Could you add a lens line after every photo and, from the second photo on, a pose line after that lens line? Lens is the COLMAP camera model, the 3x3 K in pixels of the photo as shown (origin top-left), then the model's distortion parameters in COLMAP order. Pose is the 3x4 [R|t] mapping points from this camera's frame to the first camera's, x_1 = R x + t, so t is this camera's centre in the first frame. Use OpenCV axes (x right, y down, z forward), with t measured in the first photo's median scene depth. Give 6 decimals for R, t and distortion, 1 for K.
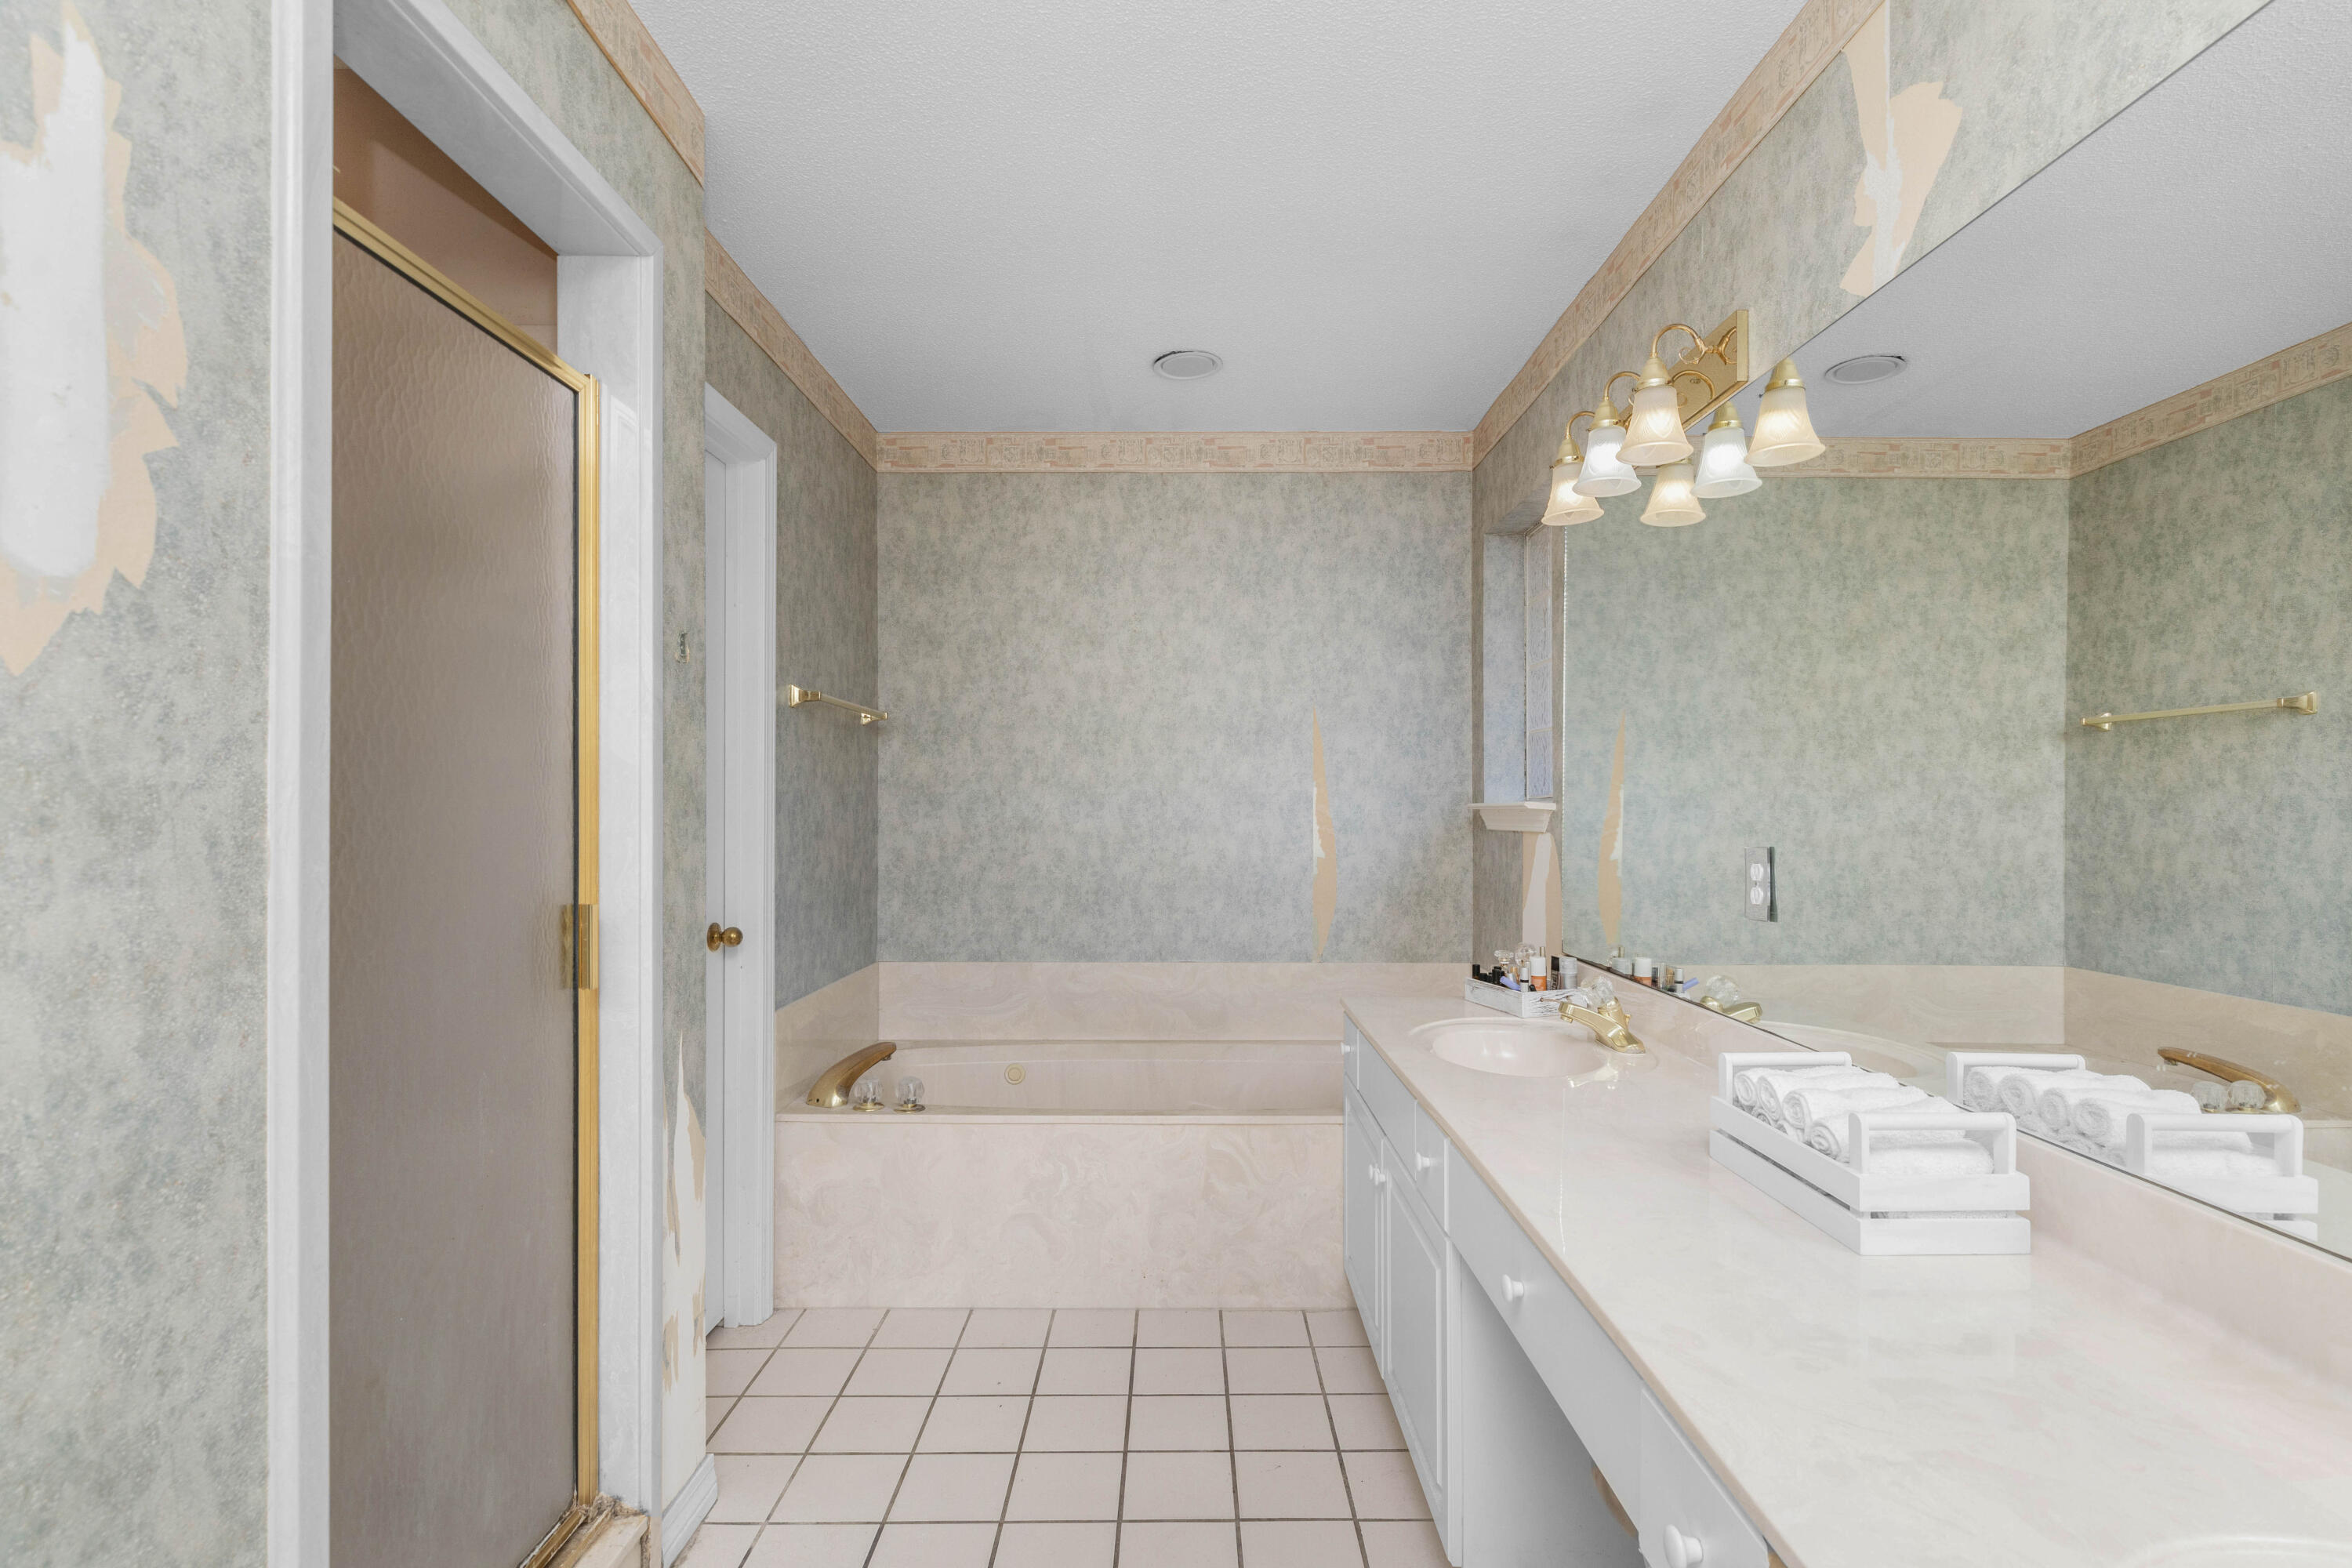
lens RADIAL K [[1092.9, 0, 1186.5], [0, 1092.9, 799.9], [0, 0, 1]] dist [0.003283, 0.000155]
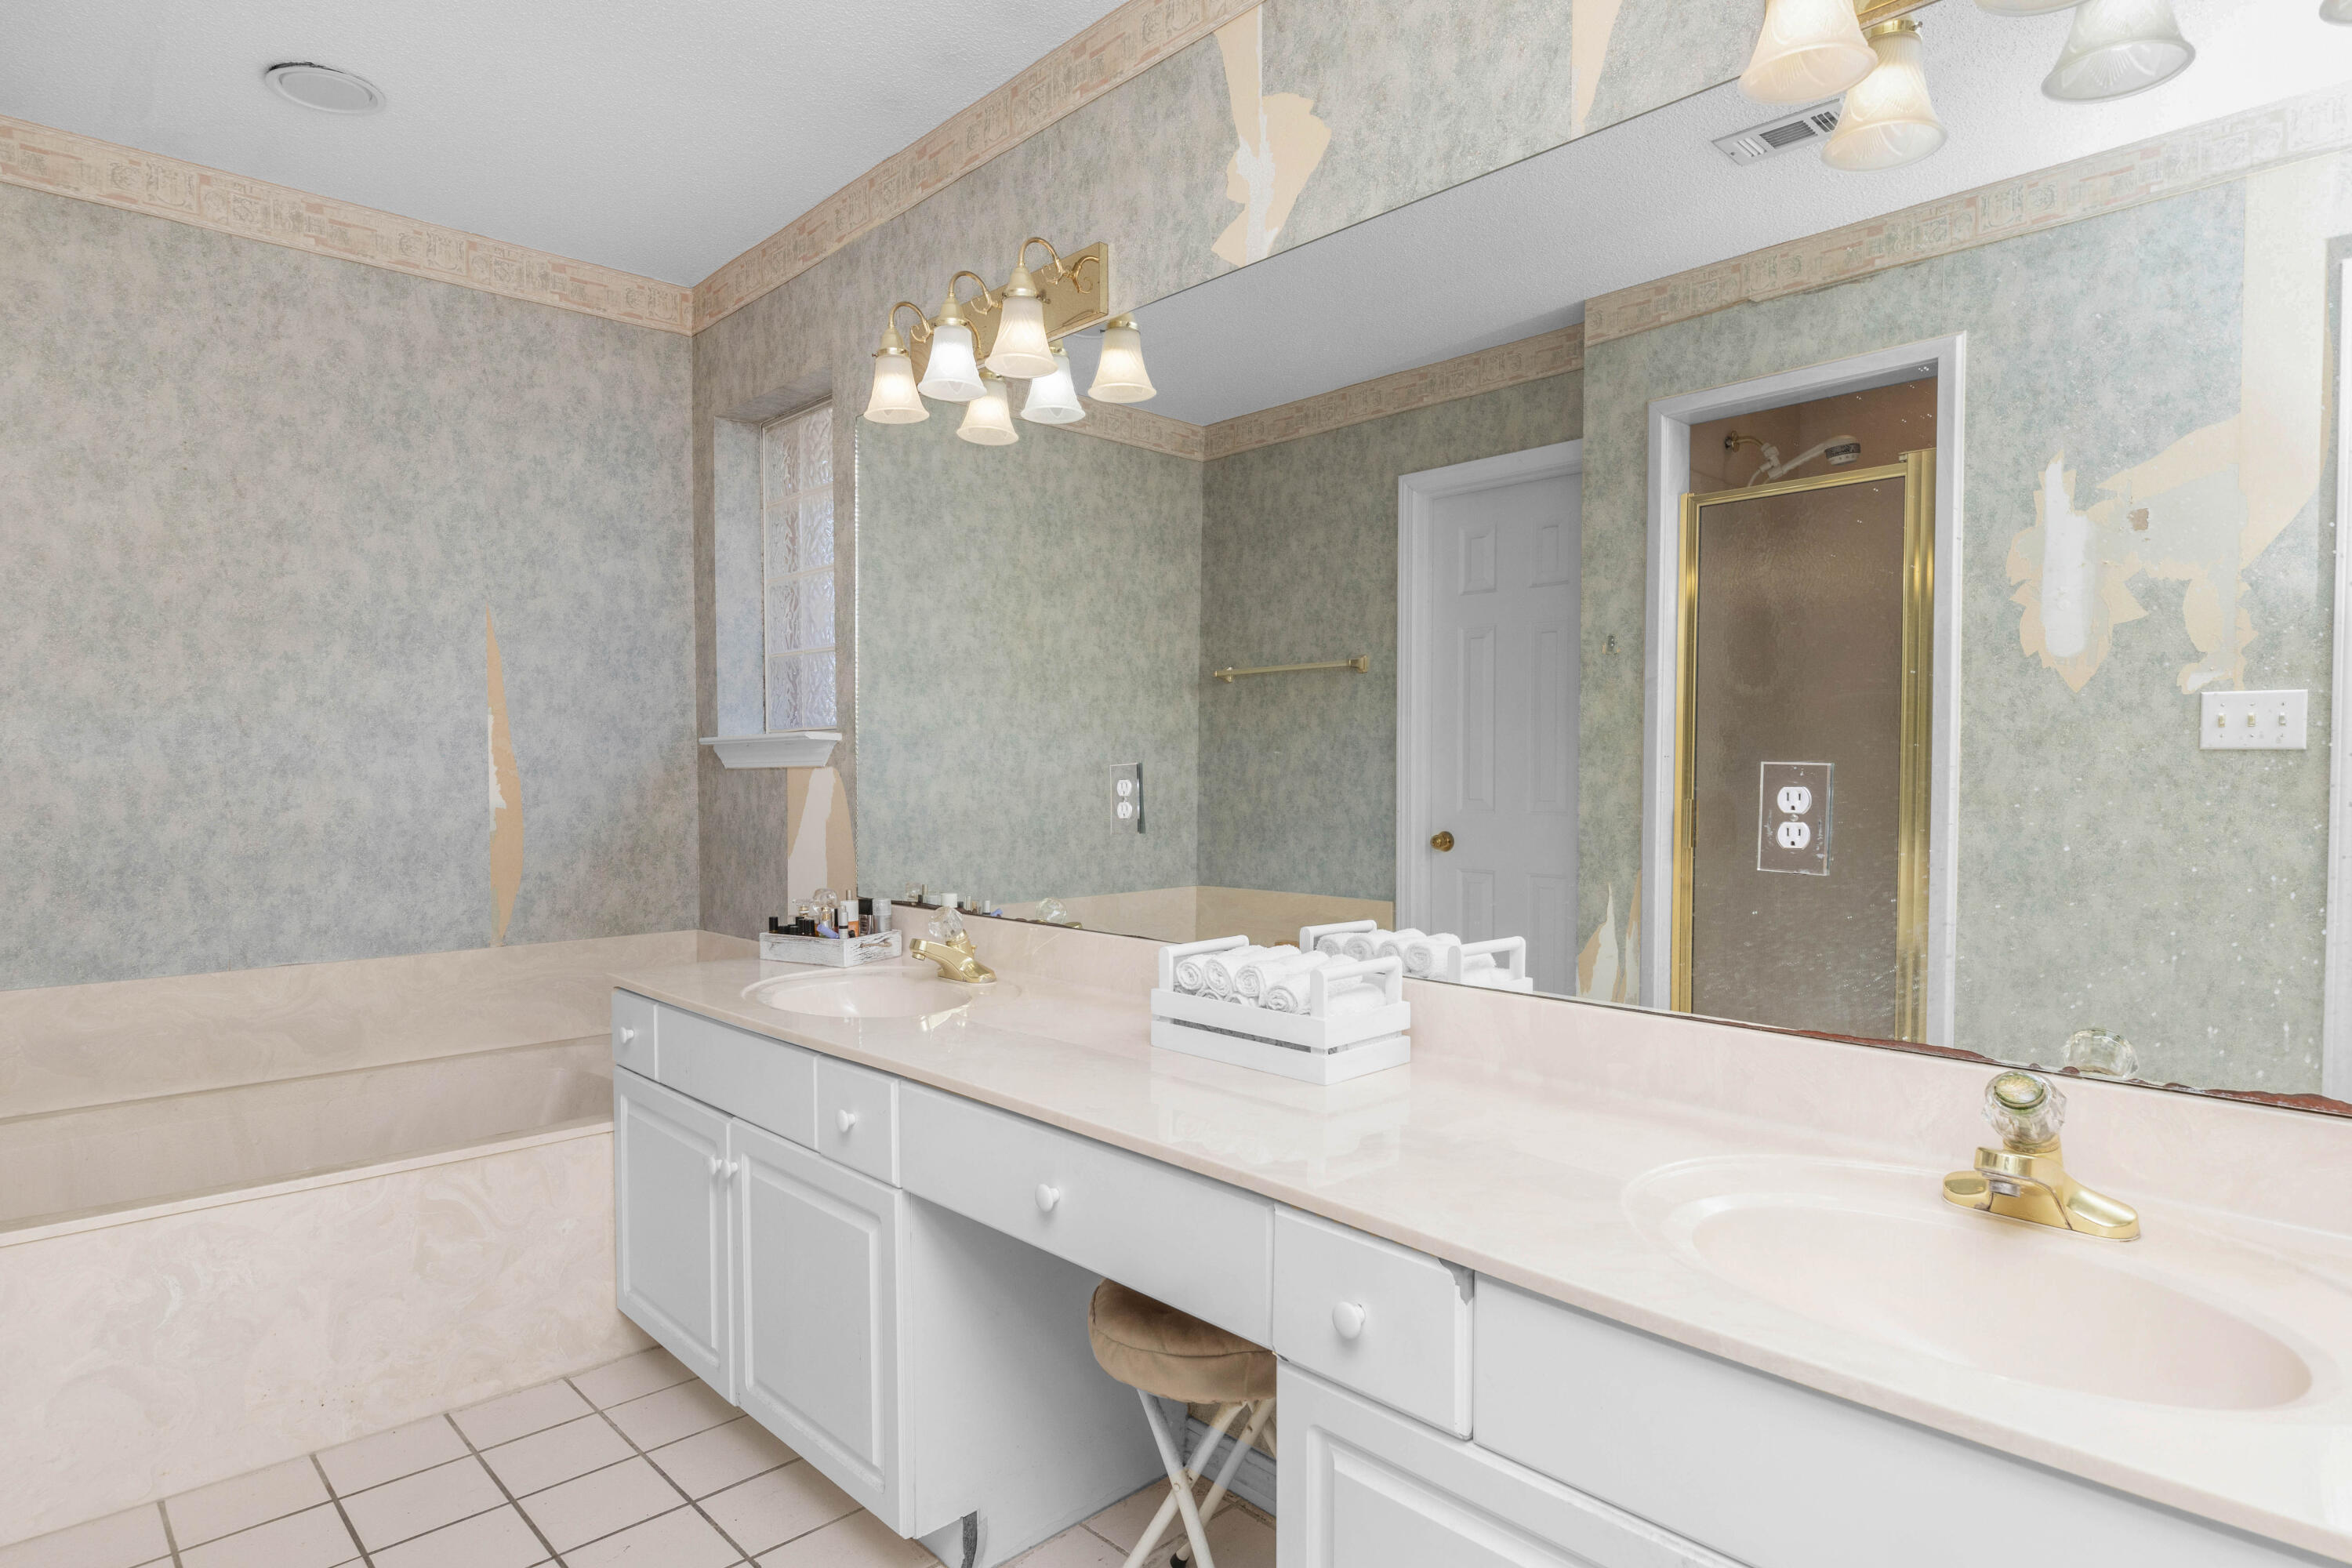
lens RADIAL K [[1285.9, 0, 1178.8], [0, 1285.9, 804.9], [0, 0, 1]] dist [-0.004865, -0.000325]
pose [[0.726610, -0.023718, 0.686640, -0.159642], [0.000130, 0.999409, 0.034385, 0.021687], [-0.687050, -0.024895, 0.726184, 0.034726]]
